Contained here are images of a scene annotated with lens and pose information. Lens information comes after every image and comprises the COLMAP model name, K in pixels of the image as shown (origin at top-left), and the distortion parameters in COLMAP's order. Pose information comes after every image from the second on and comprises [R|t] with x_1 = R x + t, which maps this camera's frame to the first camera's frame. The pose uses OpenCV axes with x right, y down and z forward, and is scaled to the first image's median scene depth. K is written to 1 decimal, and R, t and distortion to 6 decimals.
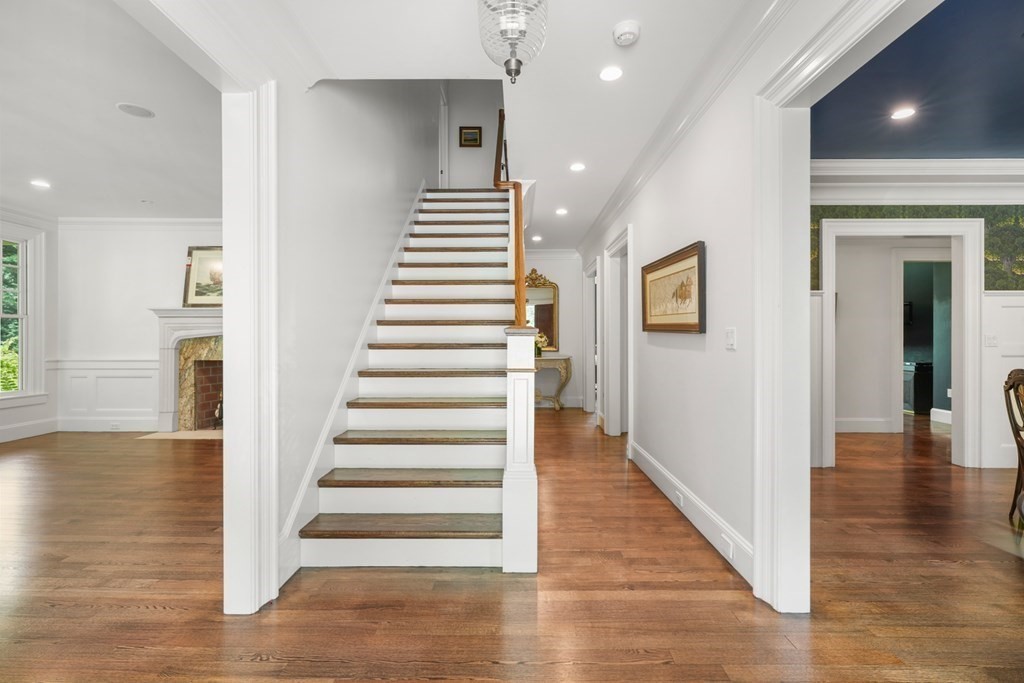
lens RADIAL K [[463.3, 0, 513.4], [0, 463.3, 340.3], [0, 0, 1]] dist [0.001360, 0.000692]
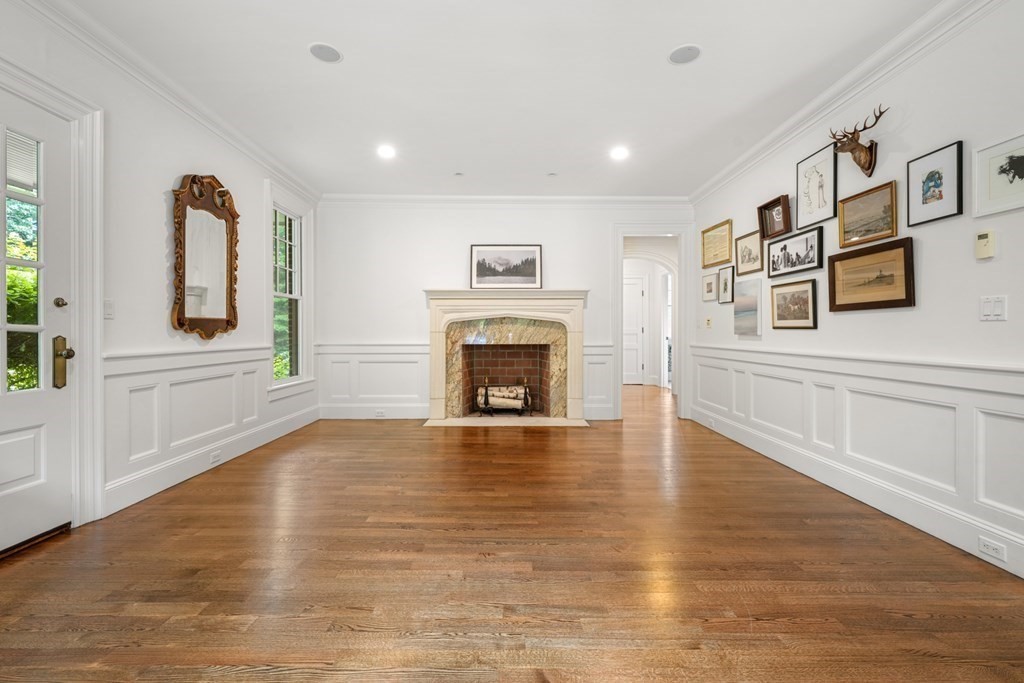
lens RADIAL K [[463.3, 0, 510.0], [0, 463.3, 333.6], [0, 0, 1]] dist [0.001360, 0.000692]
pose [[0.999950, -0.008781, -0.004851, -0.585430], [0.008858, 0.999830, 0.016194, 0.006148], [0.004707, -0.016236, 0.999857, 0.041578]]
